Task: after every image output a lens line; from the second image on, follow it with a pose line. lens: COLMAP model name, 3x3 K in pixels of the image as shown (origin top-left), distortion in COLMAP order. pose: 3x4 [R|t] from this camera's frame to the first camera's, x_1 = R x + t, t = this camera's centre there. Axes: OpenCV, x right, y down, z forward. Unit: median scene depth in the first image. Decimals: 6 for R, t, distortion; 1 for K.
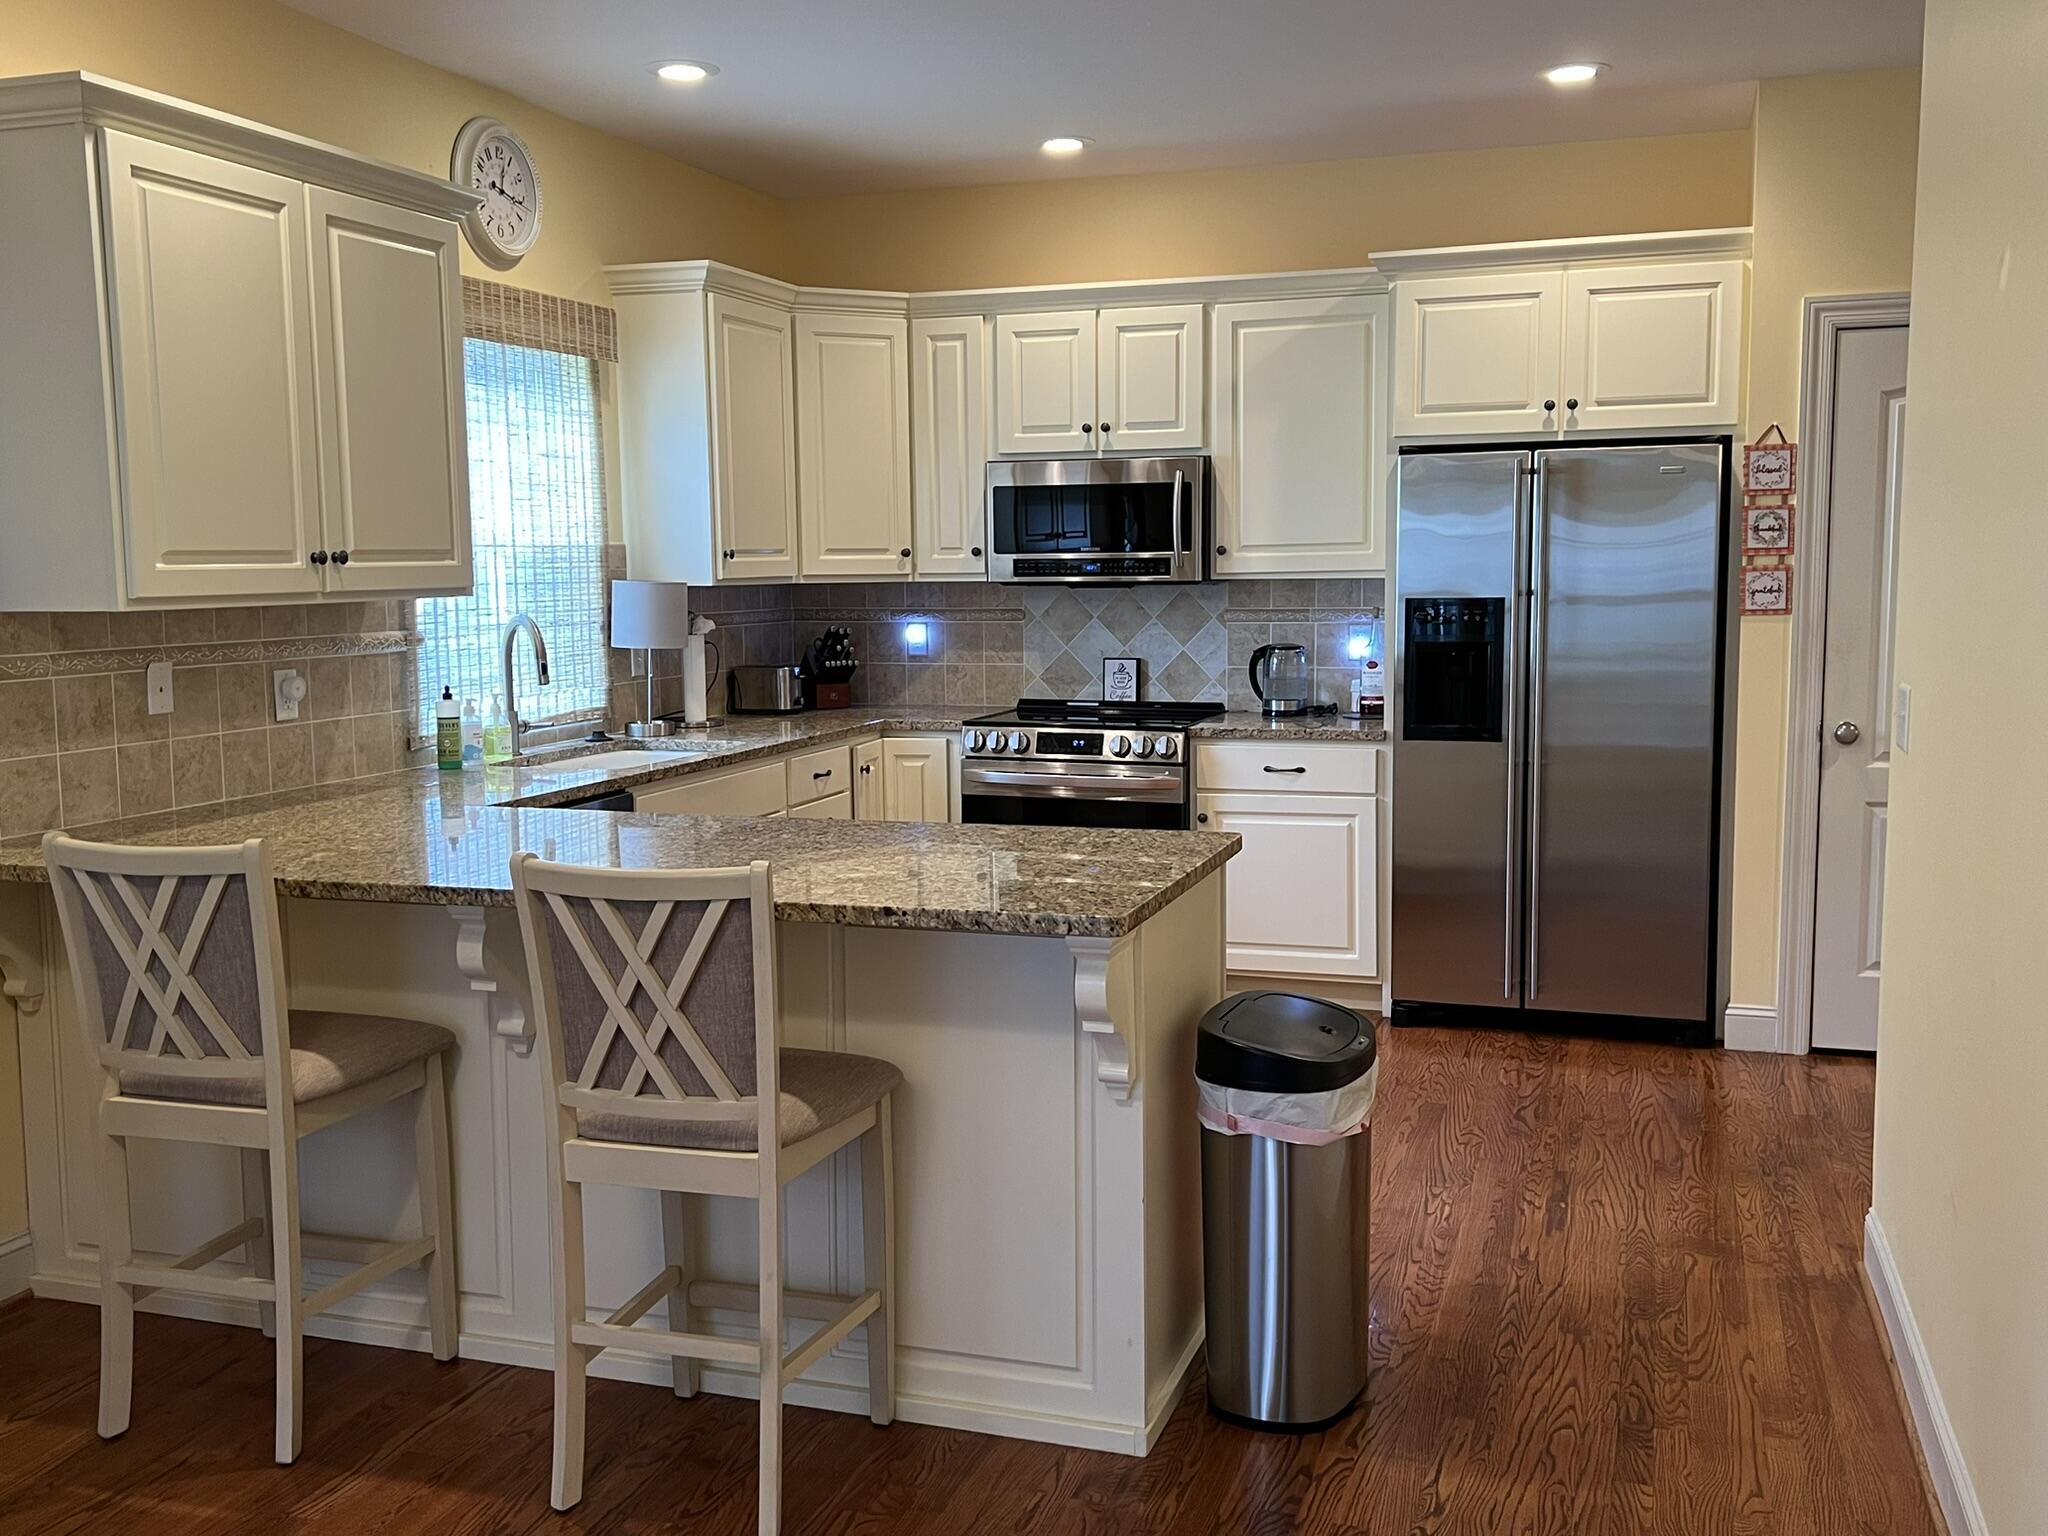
lens RADIAL K [[1913.2, 0, 1025.4], [0, 1913.2, 765.4], [0, 0, 1]] dist [0.067407, 0.000000]
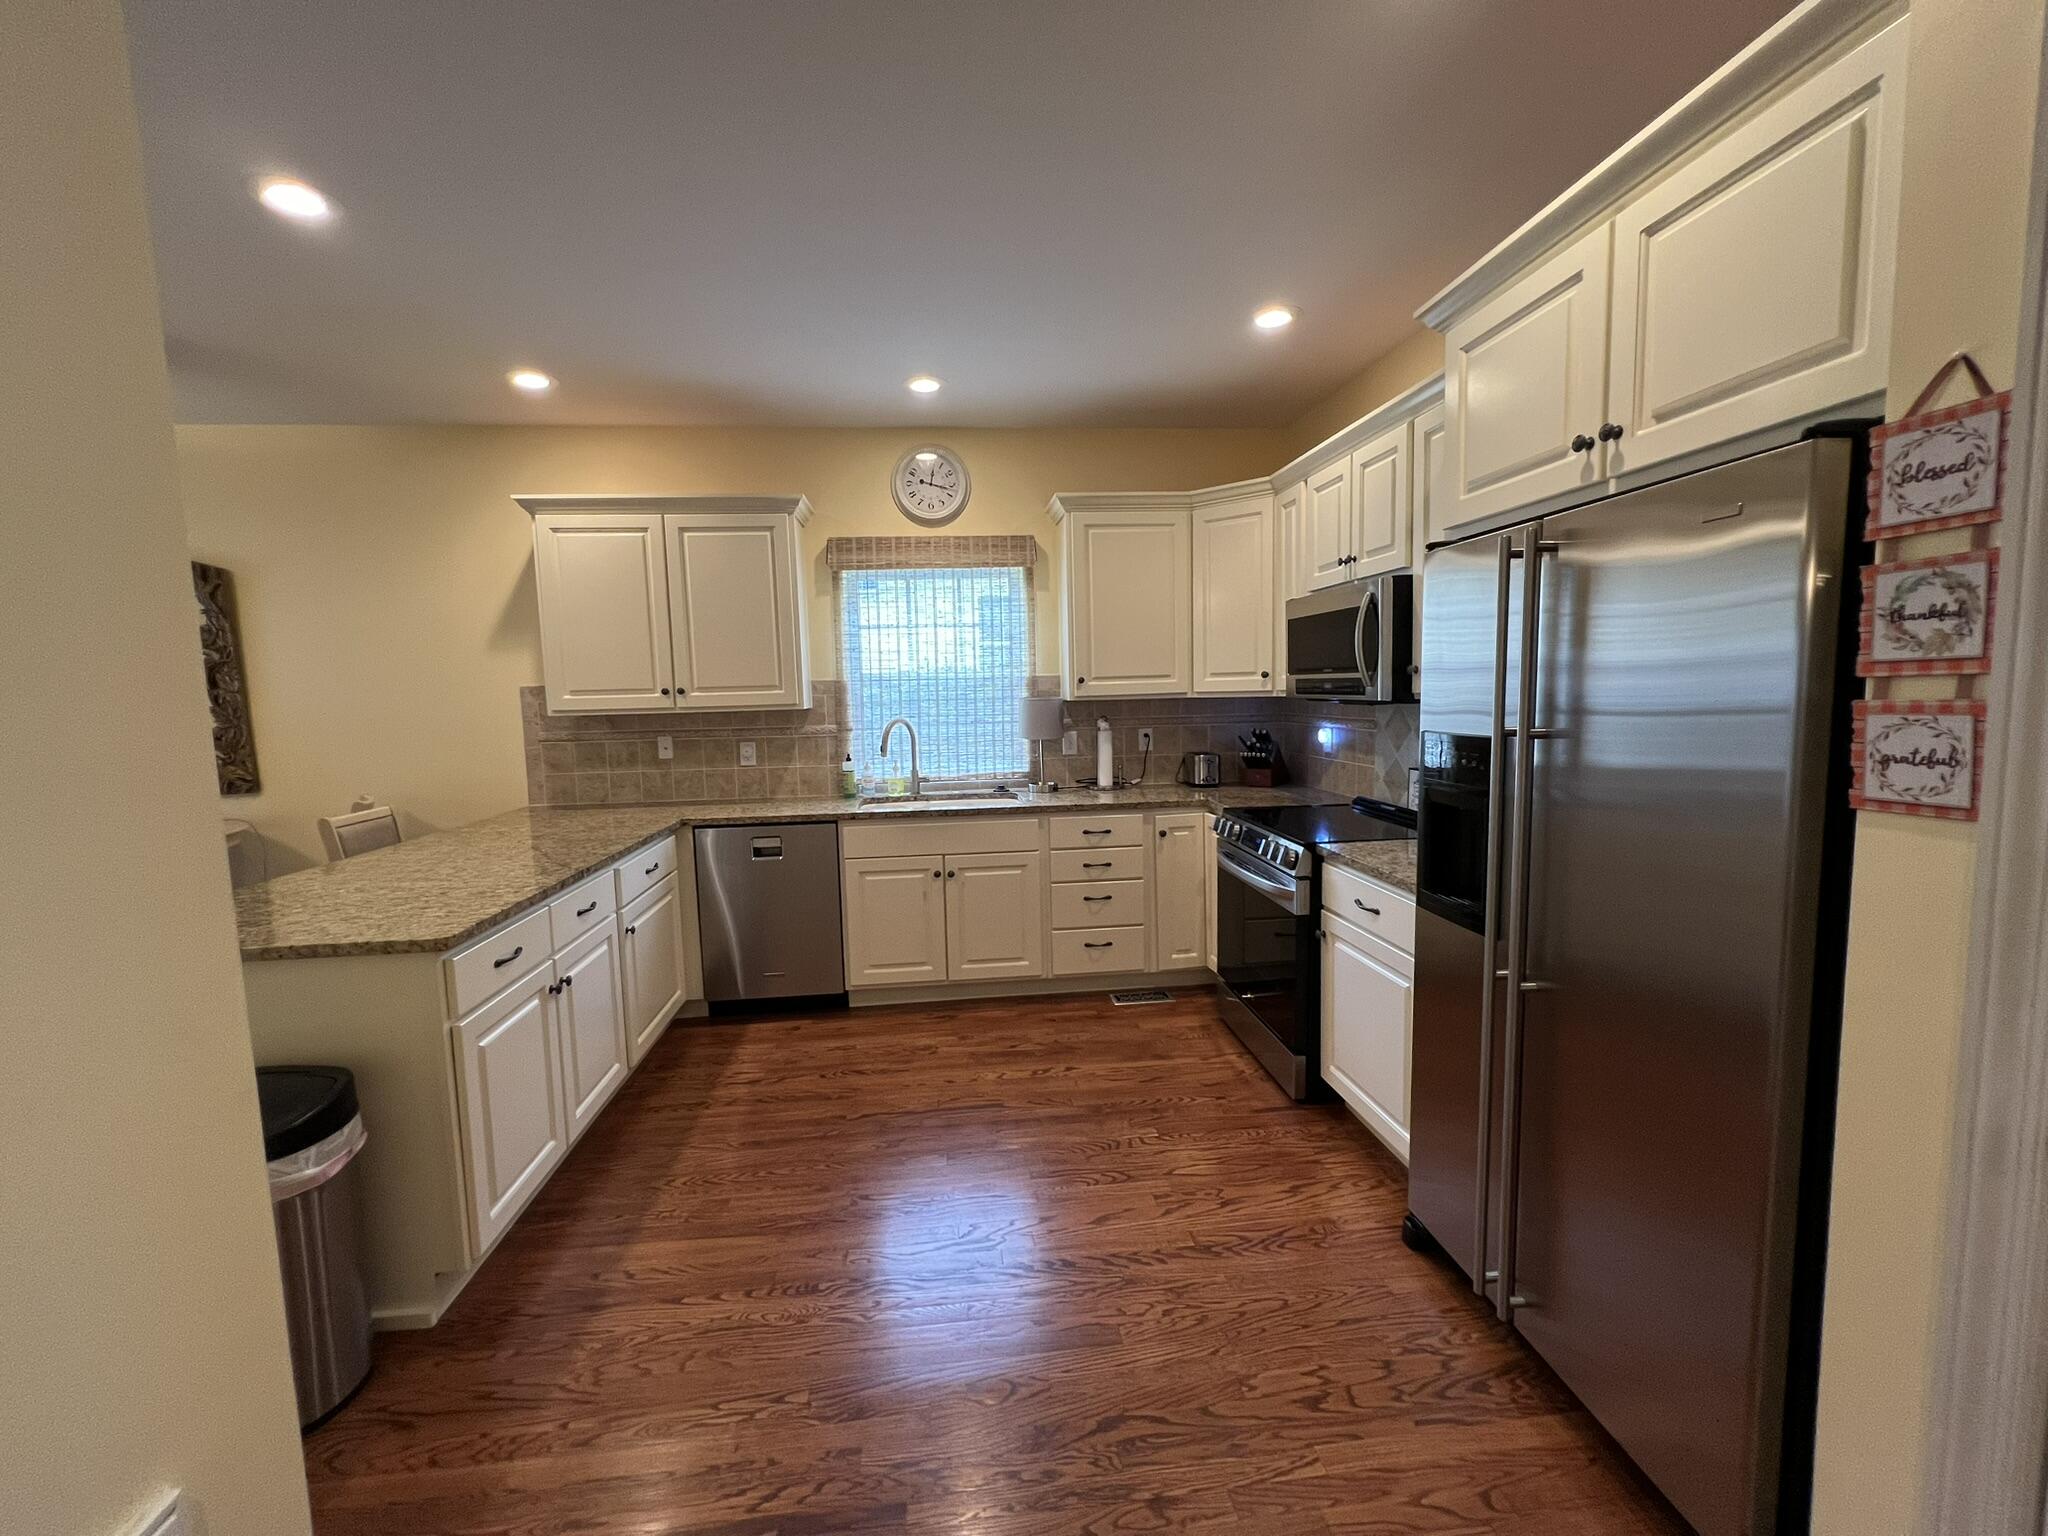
lens RADIAL K [[823.1, 0, 1017.3], [0, 823.1, 766.2], [0, 0, 1]] dist [0.003241, 0.000416]
pose [[0.404018, 0.087783, -0.910529, 0.470651], [-0.079697, 0.994978, 0.060562, -0.084476], [0.911273, 0.048098, 0.408985, 0.747980]]
